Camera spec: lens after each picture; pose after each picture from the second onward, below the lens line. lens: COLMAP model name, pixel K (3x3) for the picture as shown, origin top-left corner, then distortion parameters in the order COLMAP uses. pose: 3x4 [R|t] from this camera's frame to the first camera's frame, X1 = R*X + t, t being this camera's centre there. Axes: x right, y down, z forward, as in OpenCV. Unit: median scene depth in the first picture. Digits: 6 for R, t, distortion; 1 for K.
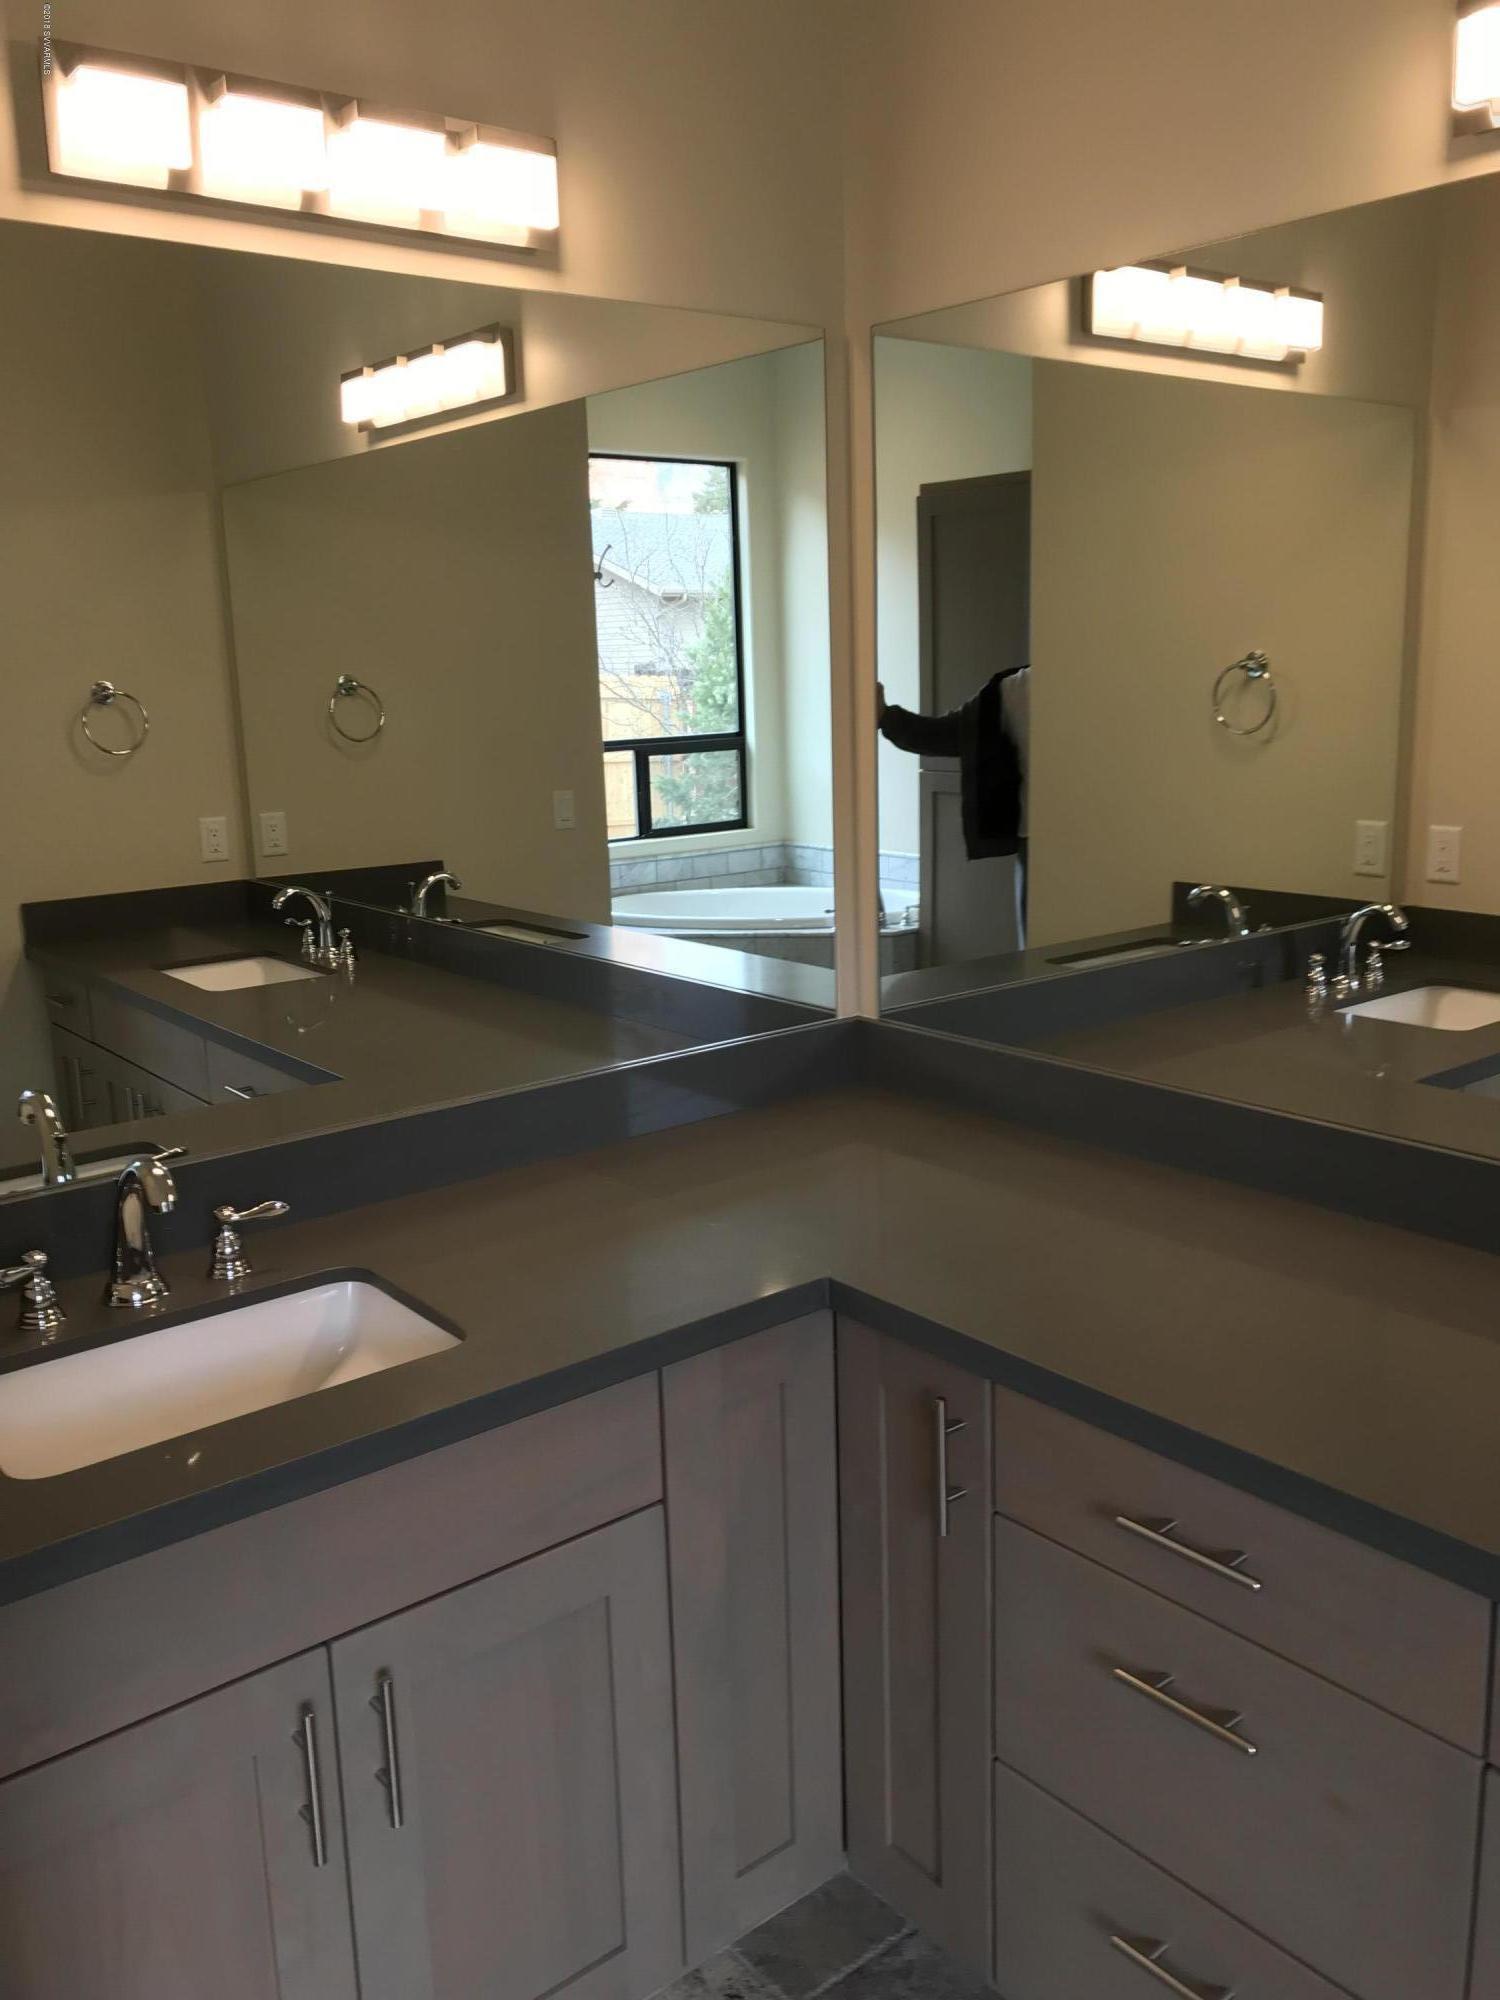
lens RADIAL K [[1674.5, 0, 744.7], [0, 1674.5, 1009.4], [0, 0, 1]] dist [0.062018, -0.072425]
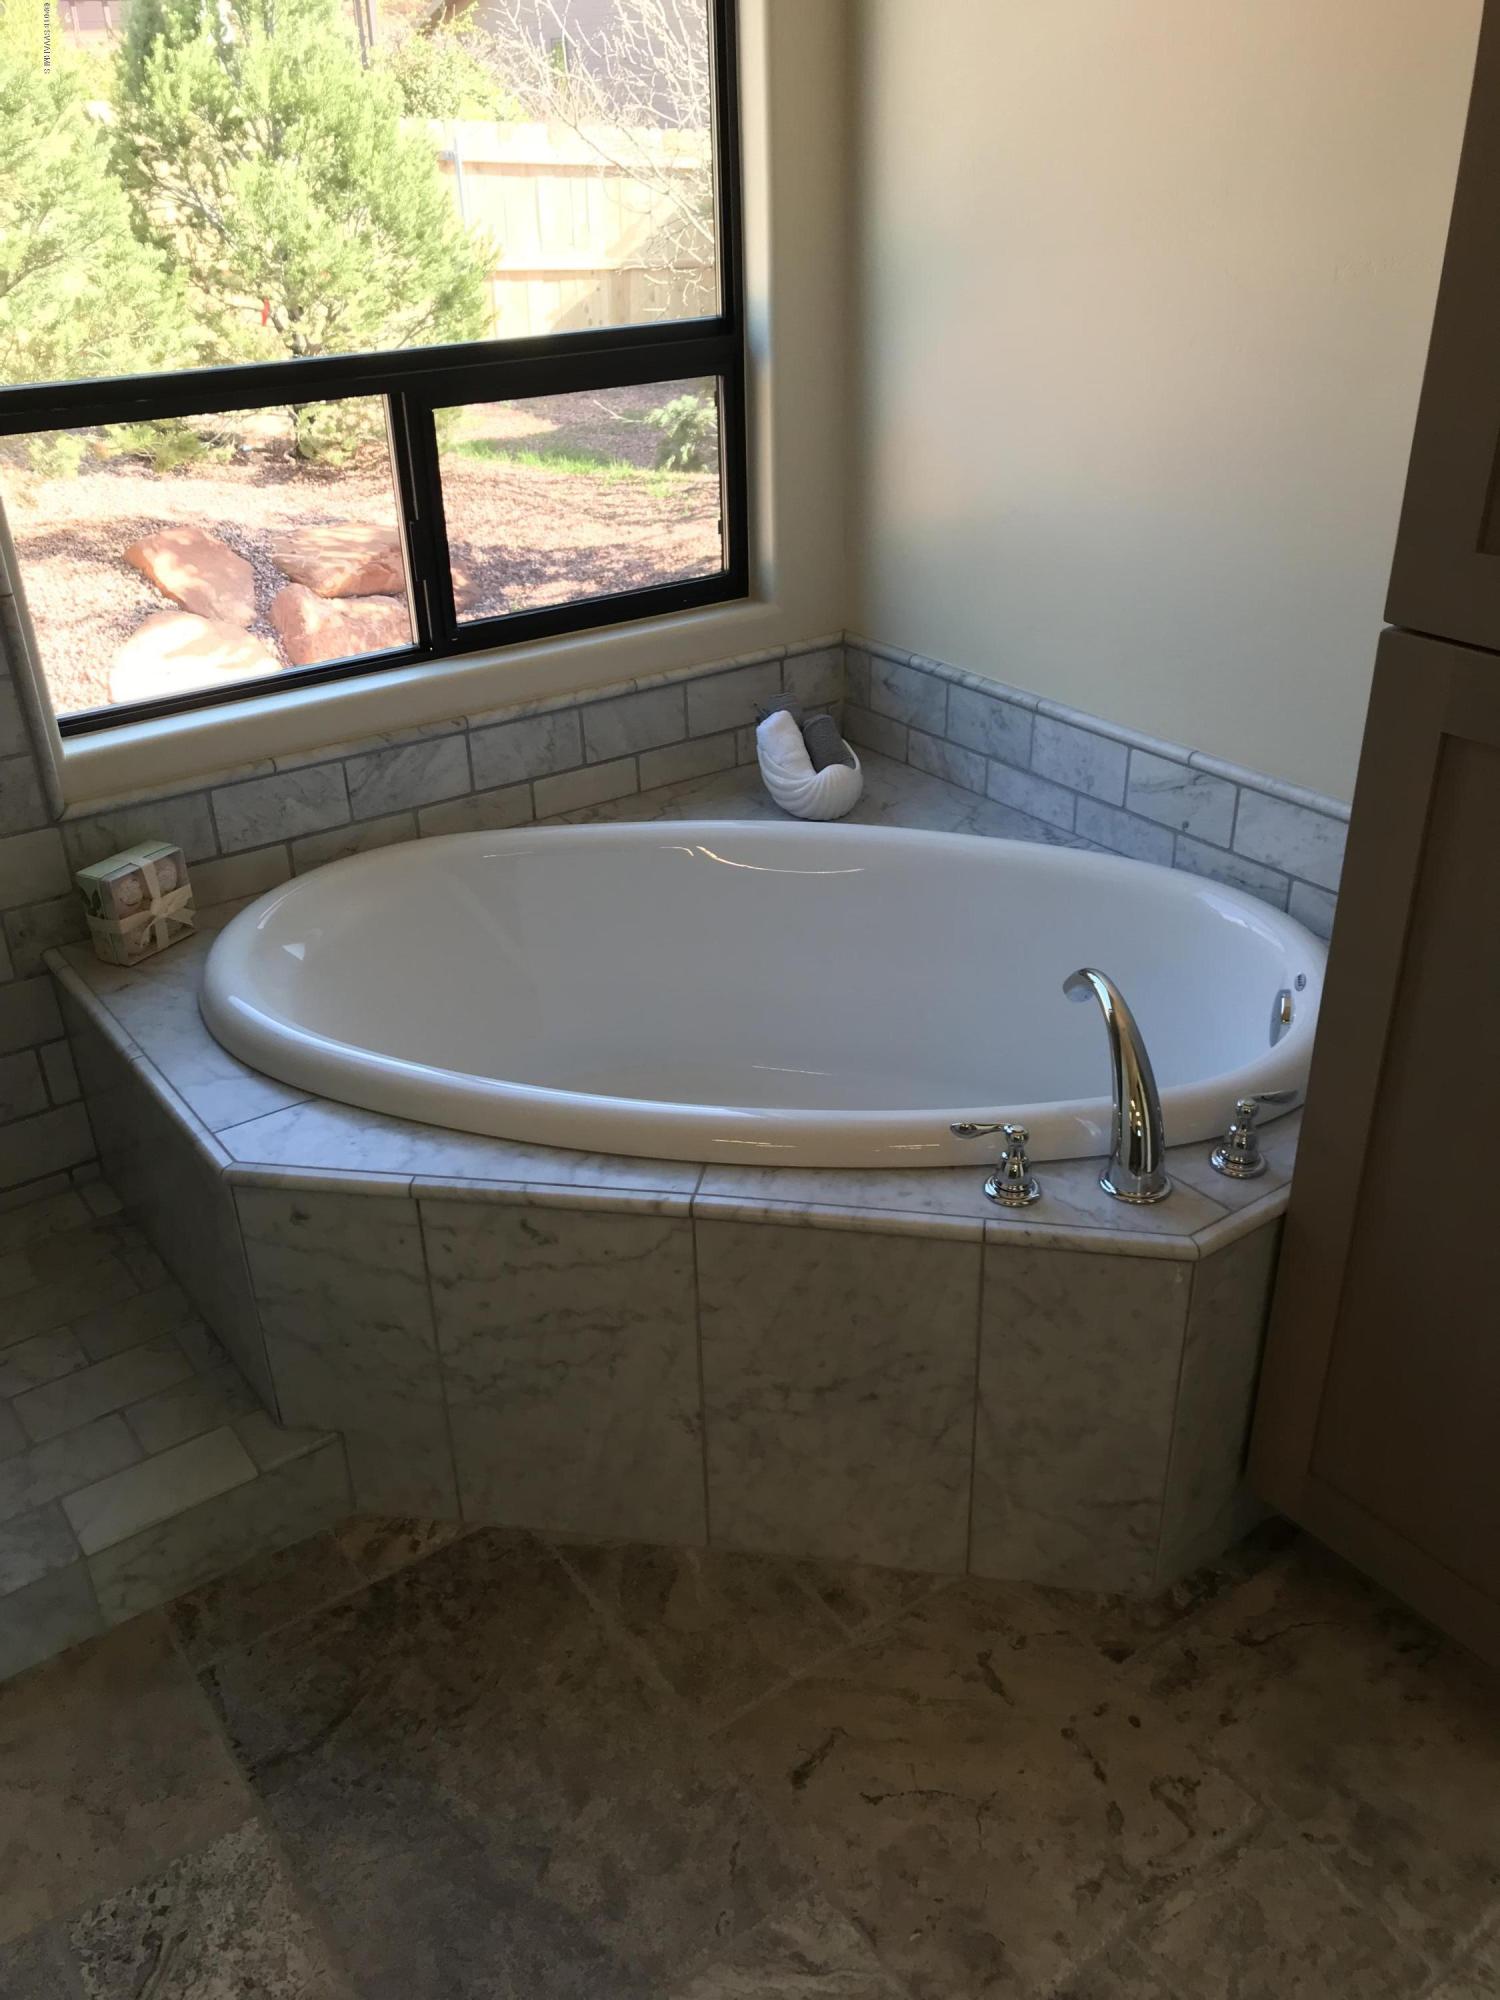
lens RADIAL K [[1674.5, 0, 757.9], [0, 1674.5, 982.2], [0, 0, 1]] dist [0.062018, -0.072425]
pose [[0.998127, 0.034074, -0.050807, 0.025438], [-0.019318, 0.963578, 0.266730, -0.125848], [0.058045, -0.265249, 0.962431, 0.623092]]
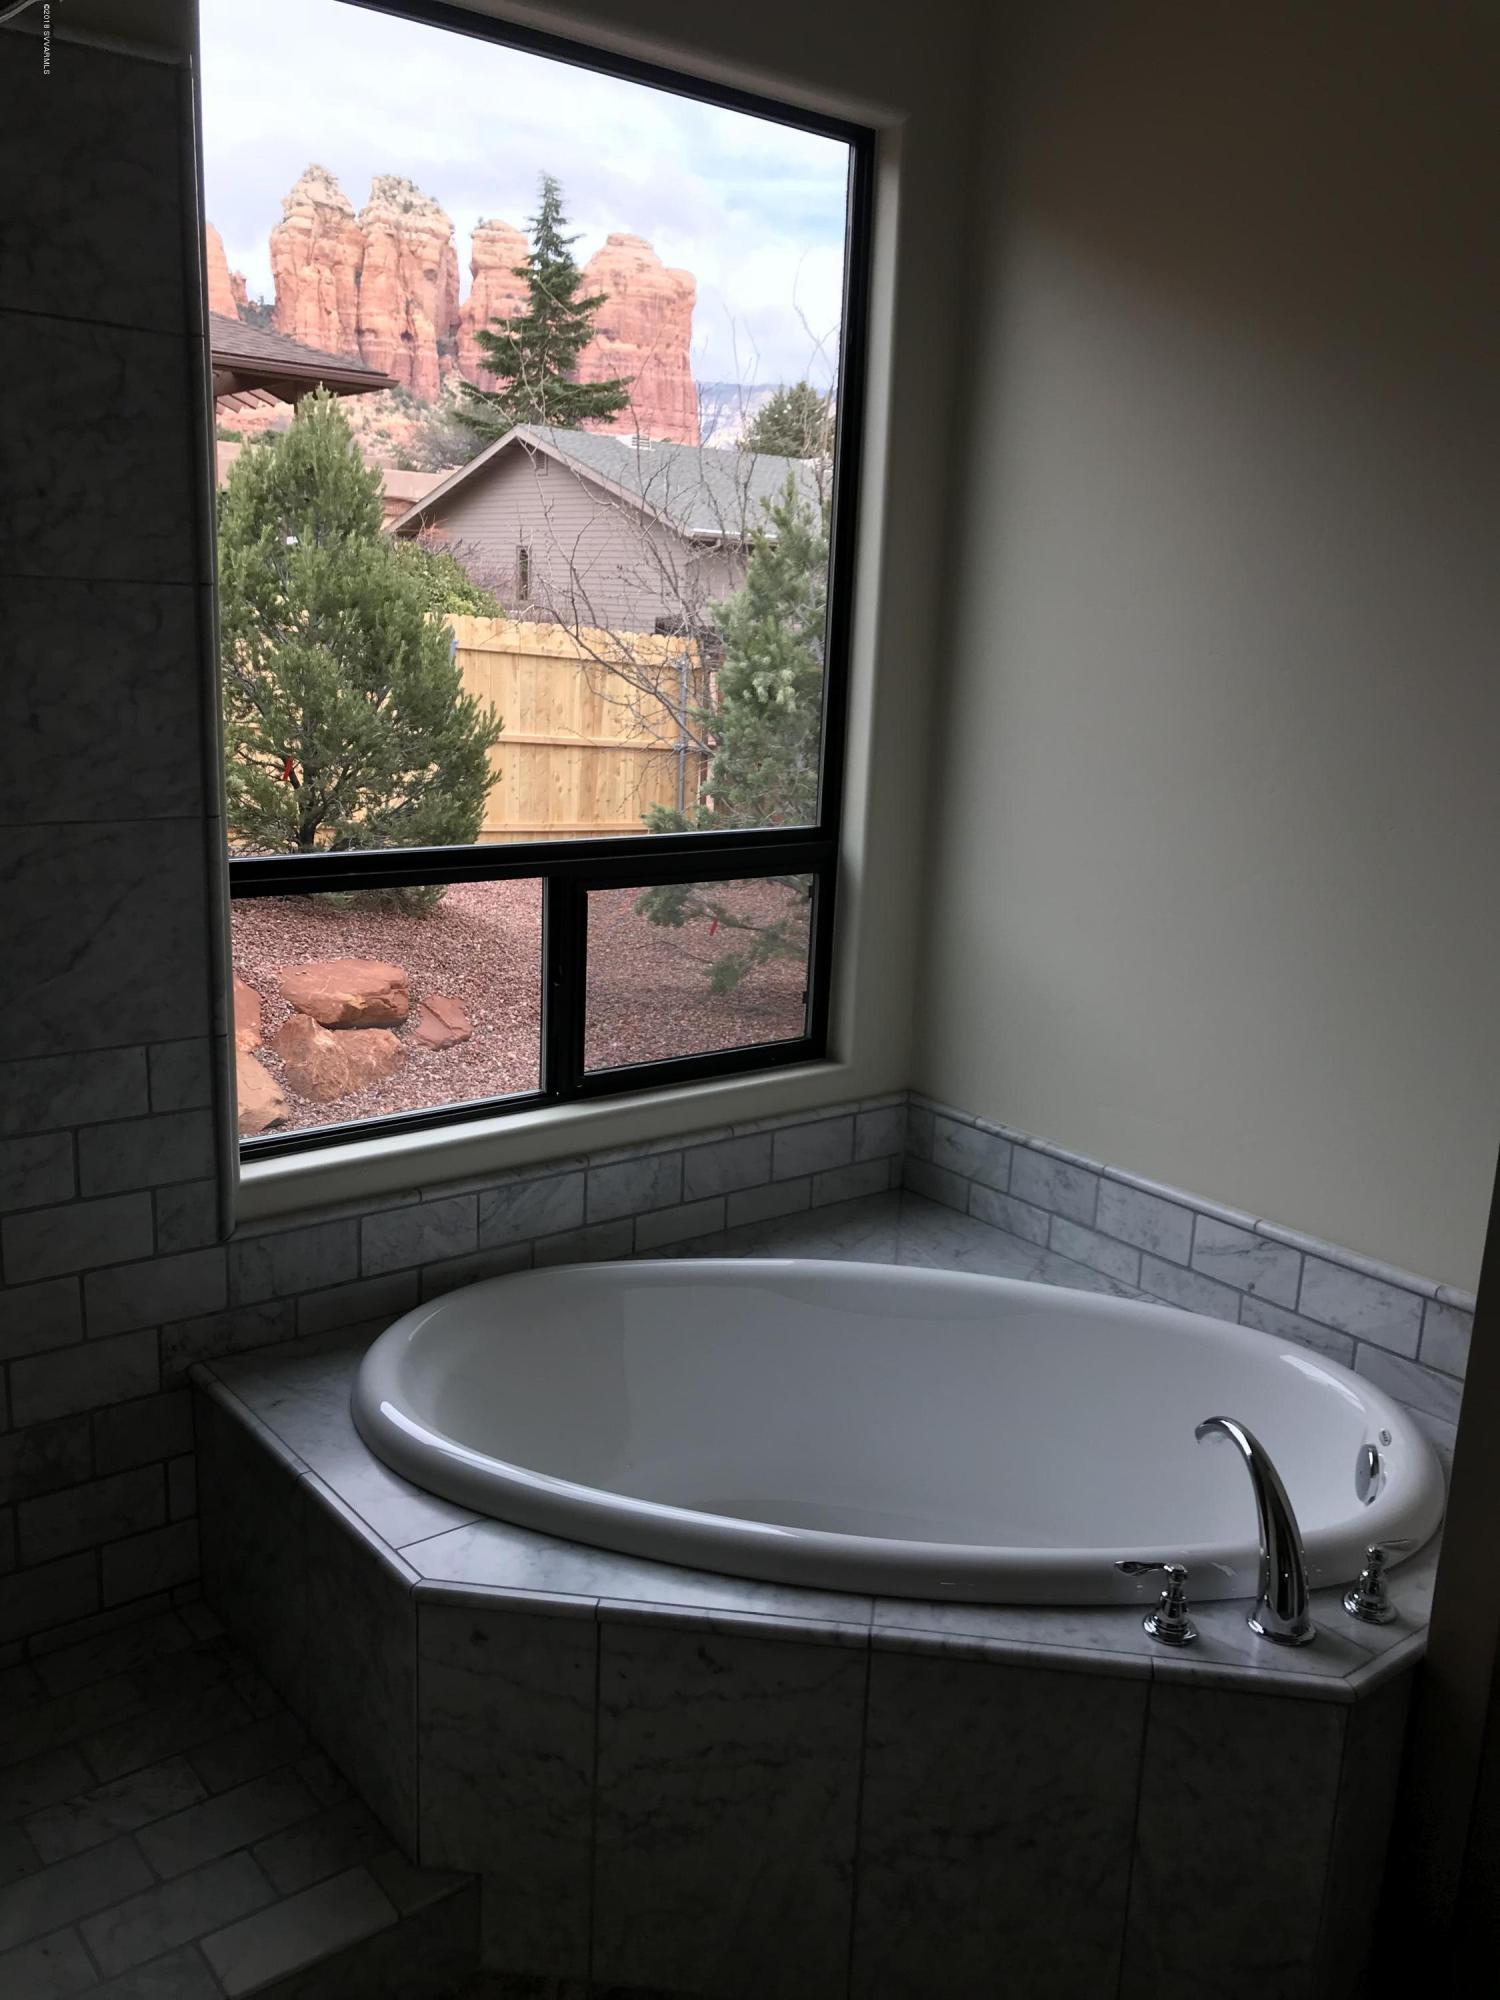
lens RADIAL K [[1674.5, 0, 750.9], [0, 1674.5, 960.4], [0, 0, 1]] dist [0.062018, -0.072425]
pose [[0.997470, 0.071085, -0.000308, -0.018088], [-0.071086, 0.997469, -0.001793, -0.130768], [0.000179, 0.001810, 0.999998, 0.590929]]
